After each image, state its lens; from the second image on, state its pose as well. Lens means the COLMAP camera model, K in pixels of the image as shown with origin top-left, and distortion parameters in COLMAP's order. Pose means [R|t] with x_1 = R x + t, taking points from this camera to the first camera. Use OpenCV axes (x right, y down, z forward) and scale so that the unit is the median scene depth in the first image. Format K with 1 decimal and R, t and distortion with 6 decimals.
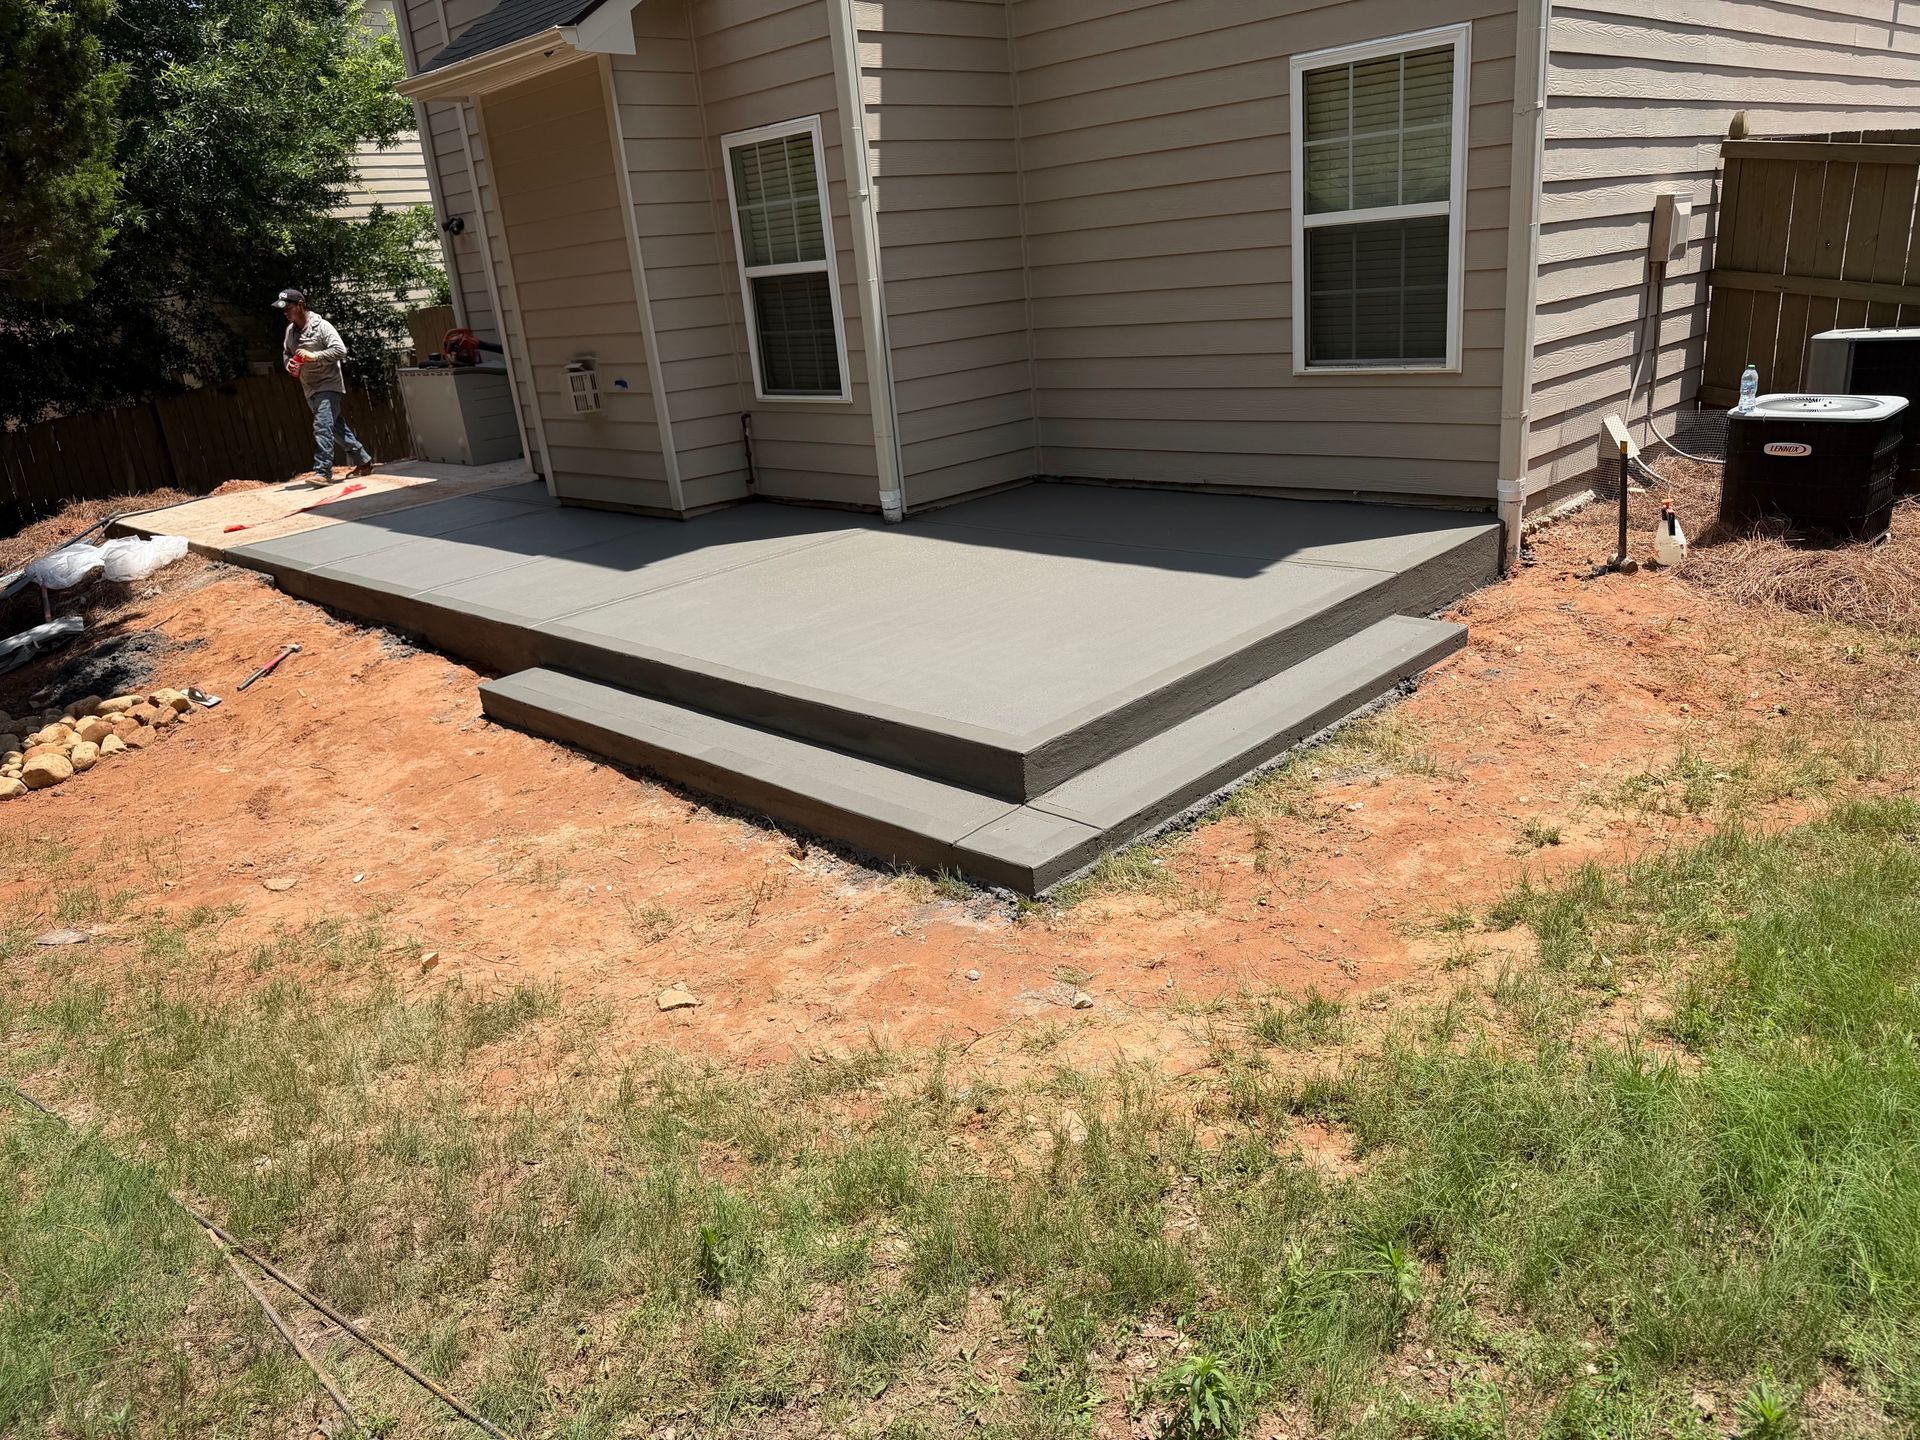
lens RADIAL K [[1333.2, 0, 960.0], [0, 1333.2, 720.0], [0, 0, 1]] dist [0.025522, -0.042288]
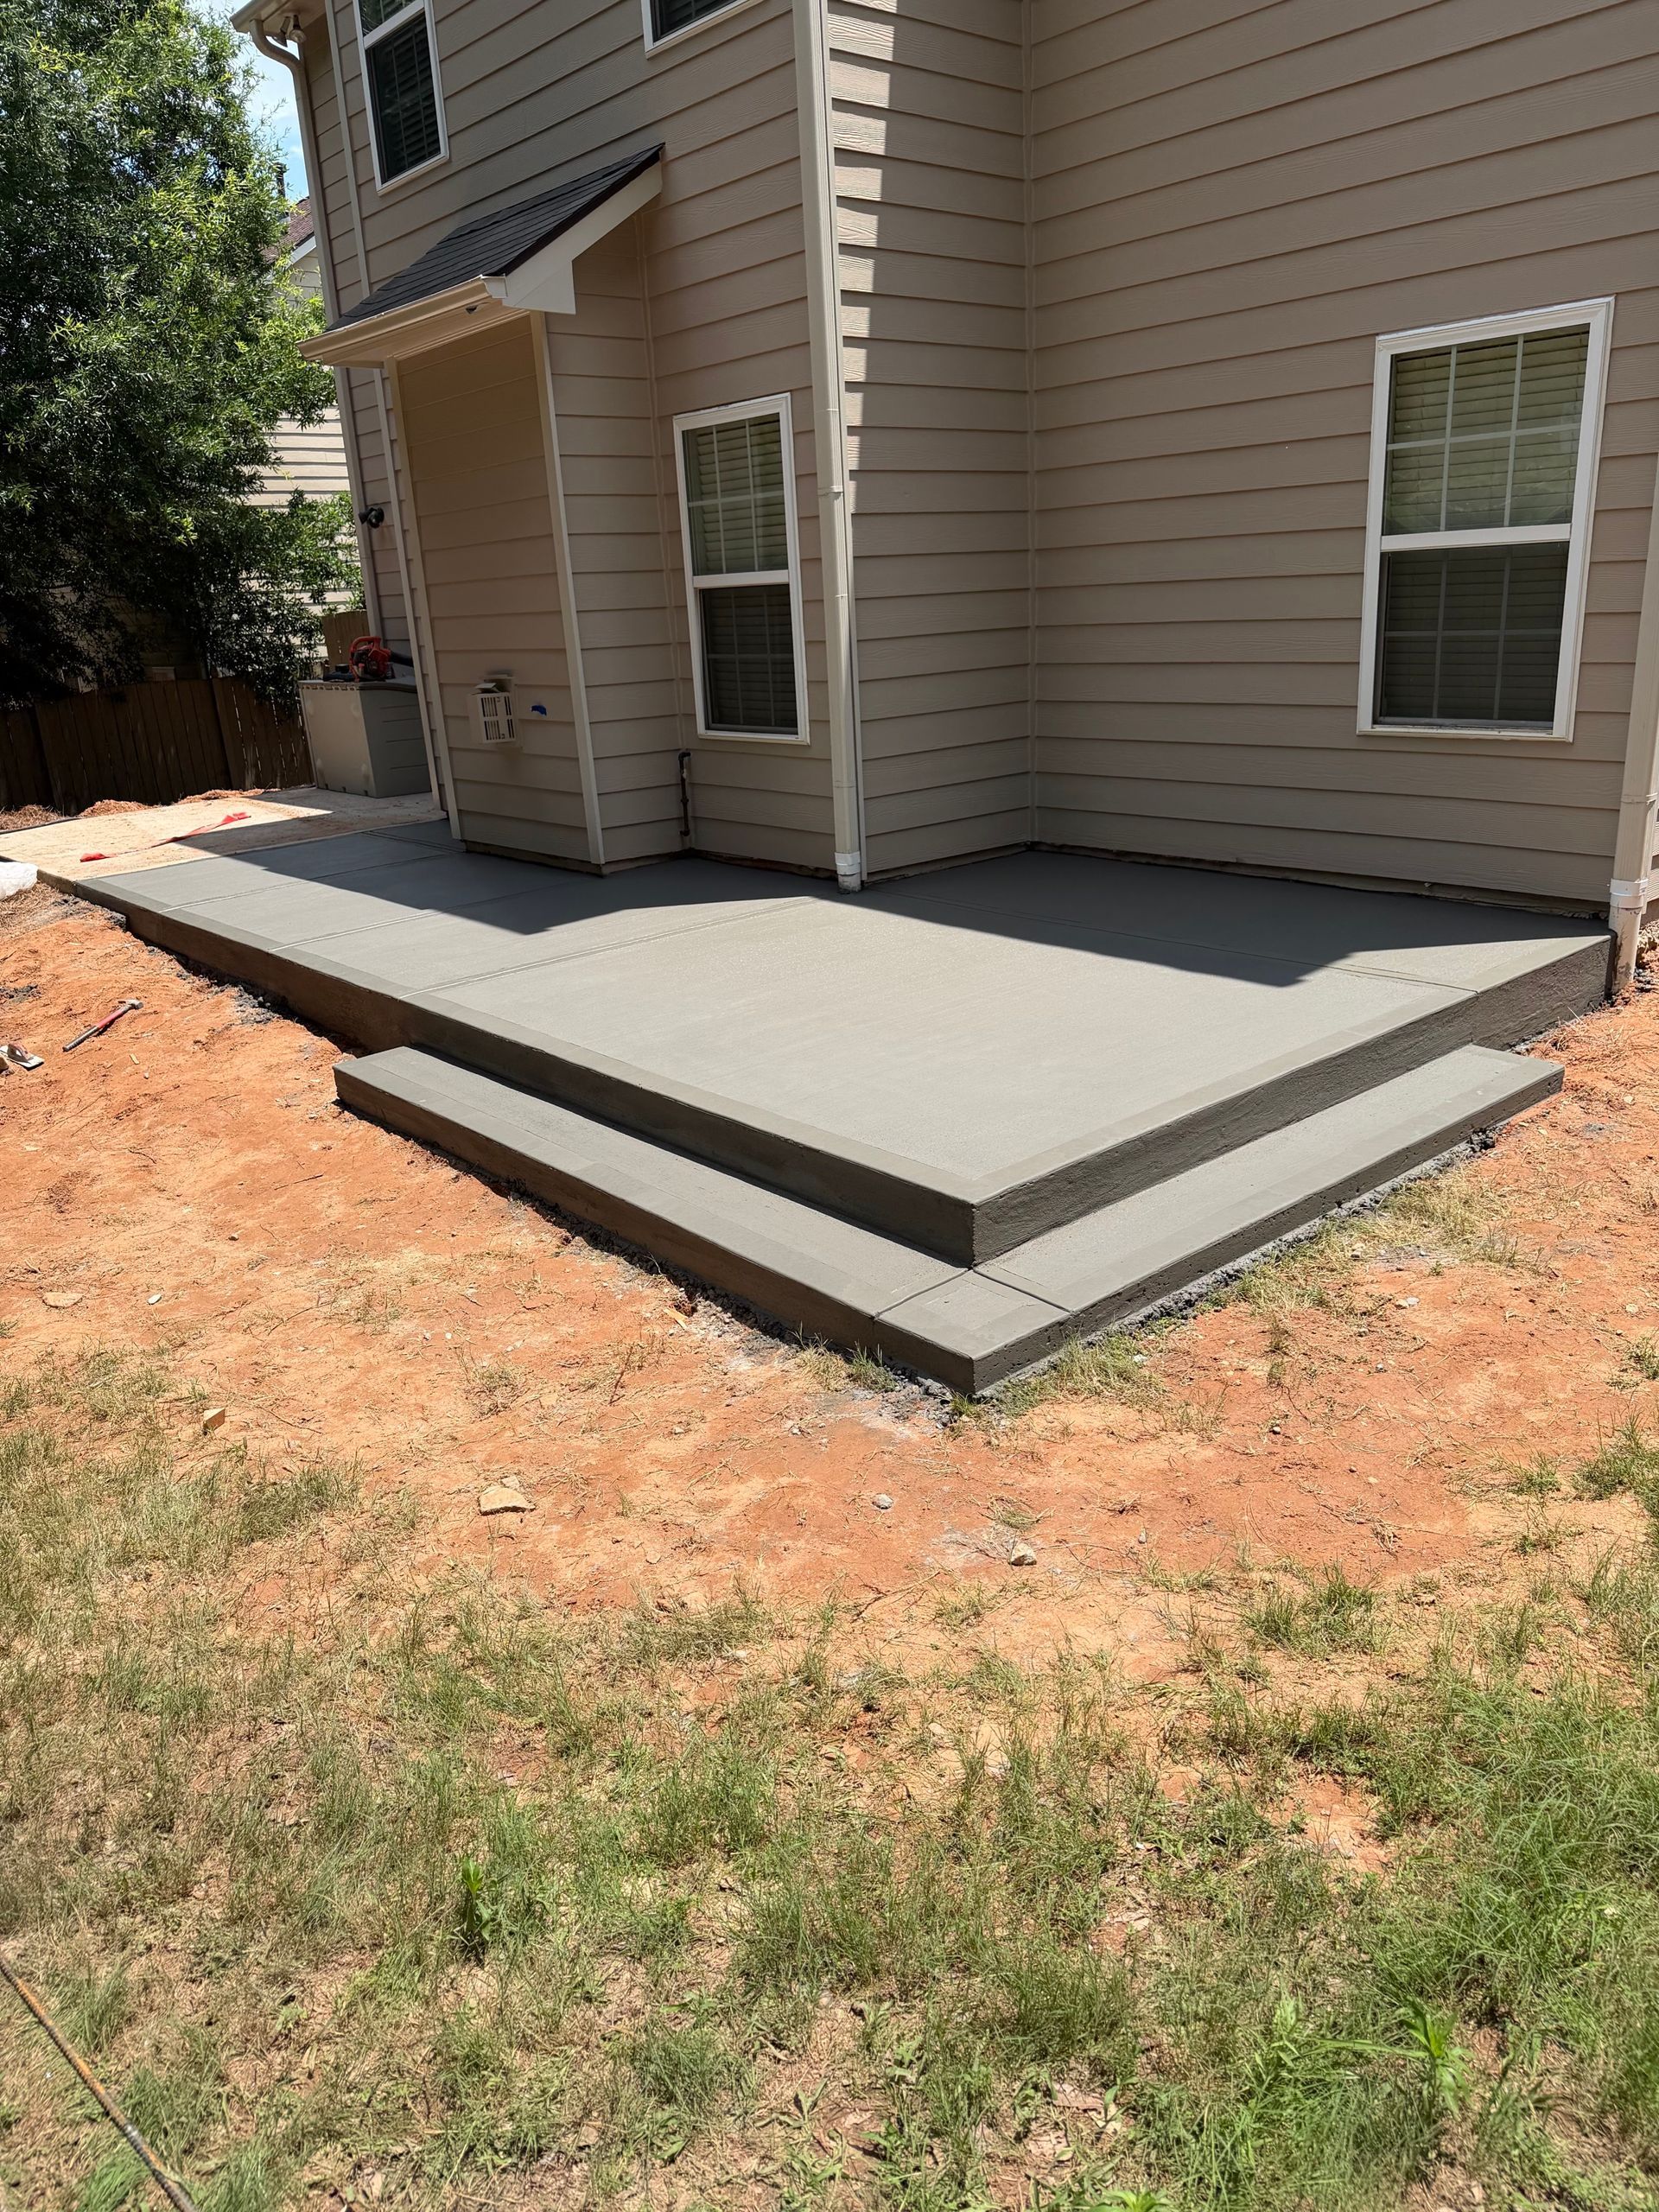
lens RADIAL K [[1535.9, 0, 837.1], [0, 1535.9, 1115.6], [0, 0, 1]] dist [0.025522, -0.042288]
pose [[0.996026, 0.061243, -0.064666, 0.015733], [-0.061088, 0.998123, 0.004370, -0.018292], [0.064812, -0.000402, 0.997897, 0.069301]]
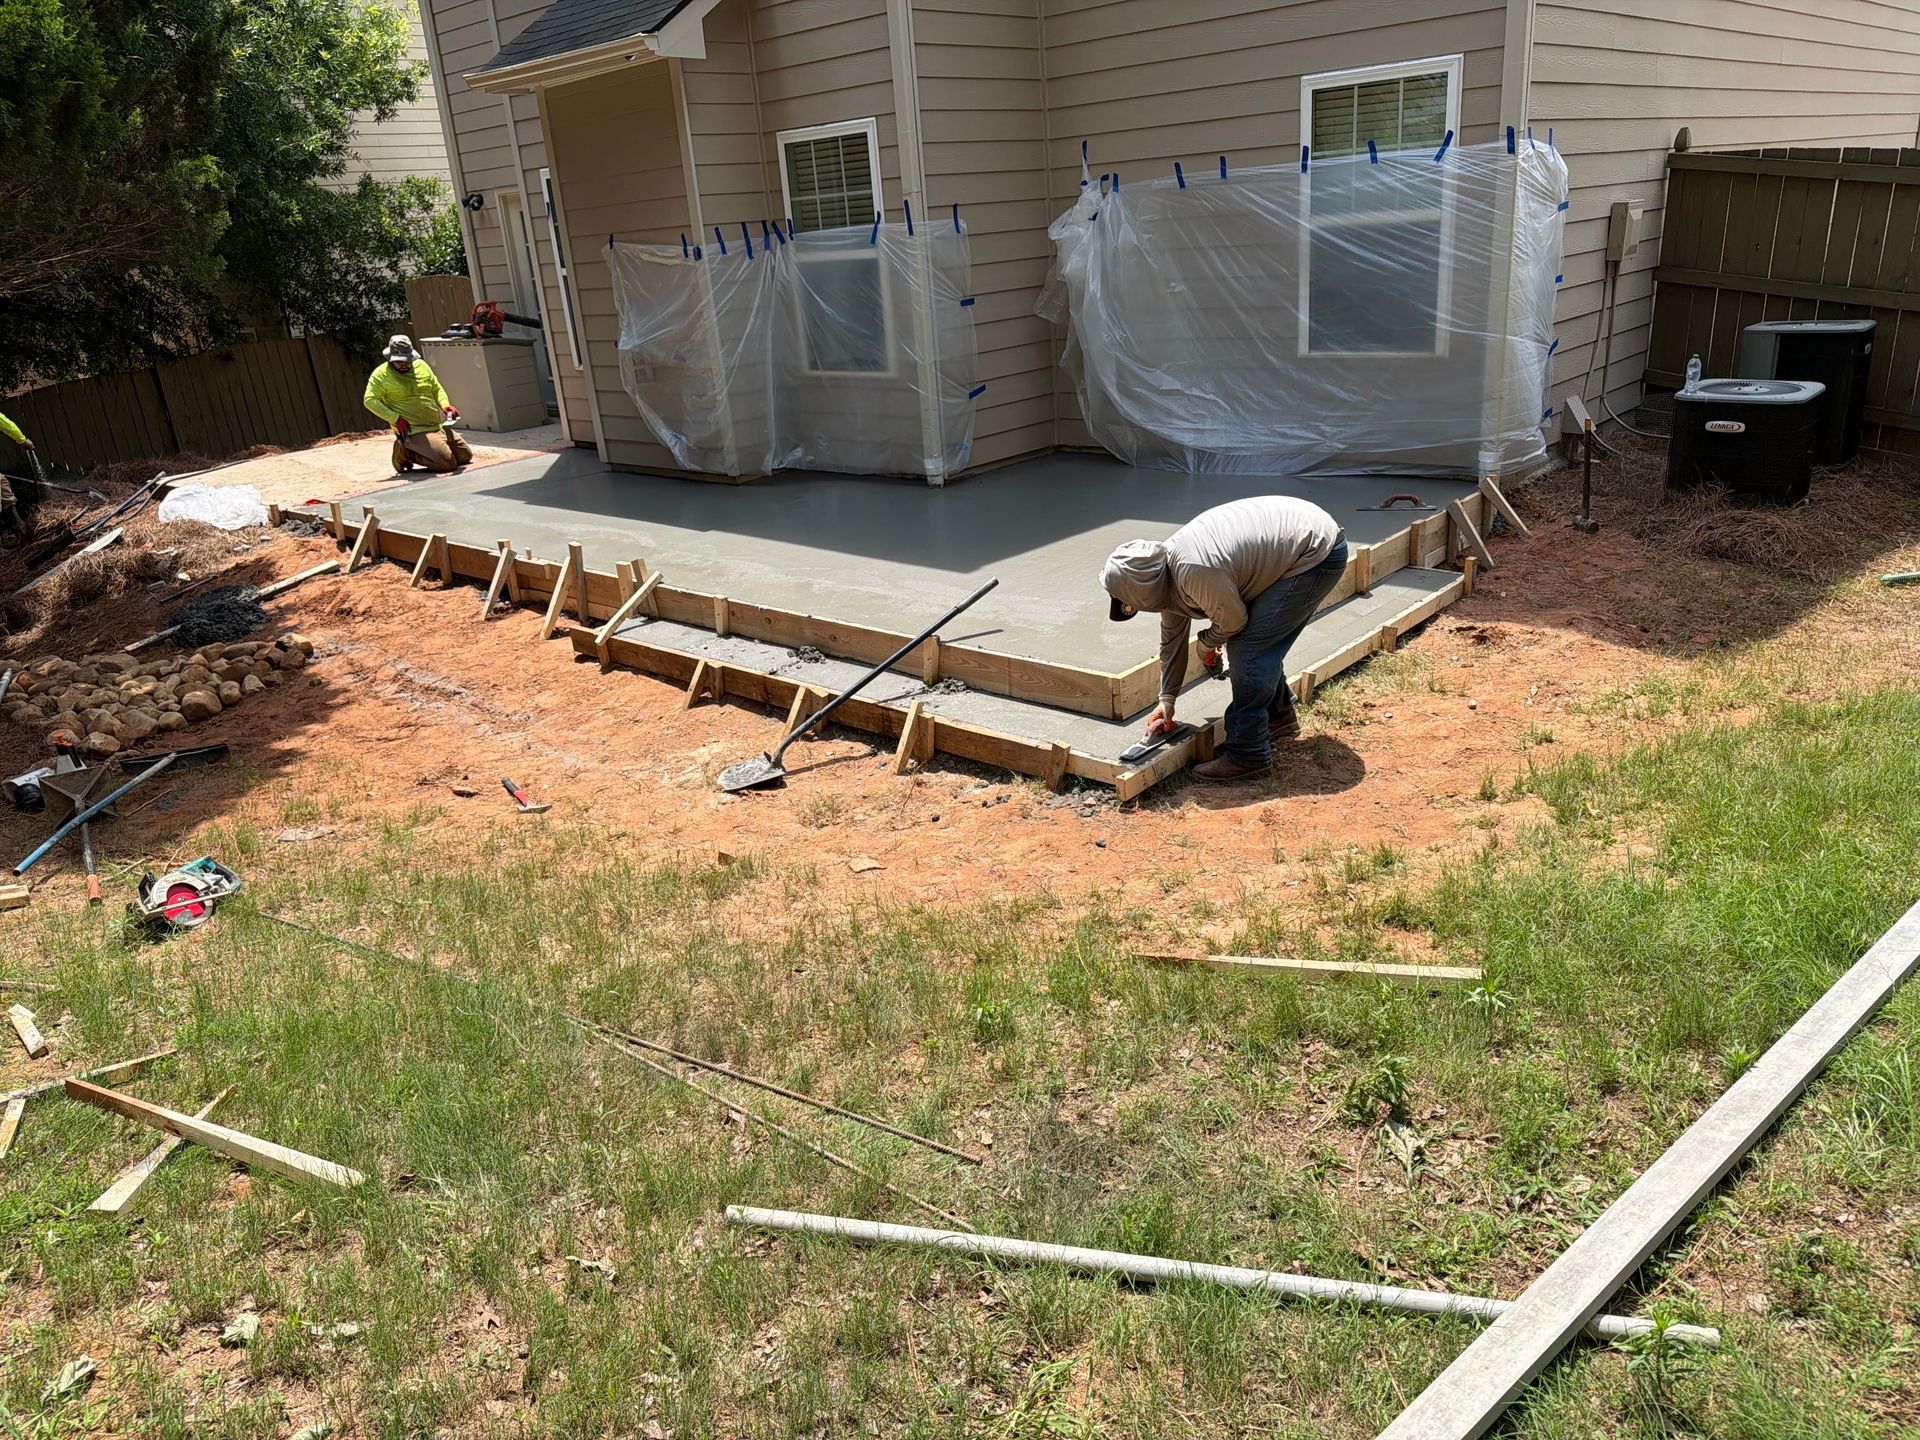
lens RADIAL K [[1333.2, 0, 960.0], [0, 1333.2, 720.0], [0, 0, 1]] dist [0.025522, -0.042288]
pose [[0.998915, -0.003421, 0.046452, -0.110408], [0.002440, 0.999773, 0.021165, 0.029424], [-0.046514, -0.021029, 0.998696, -0.150600]]
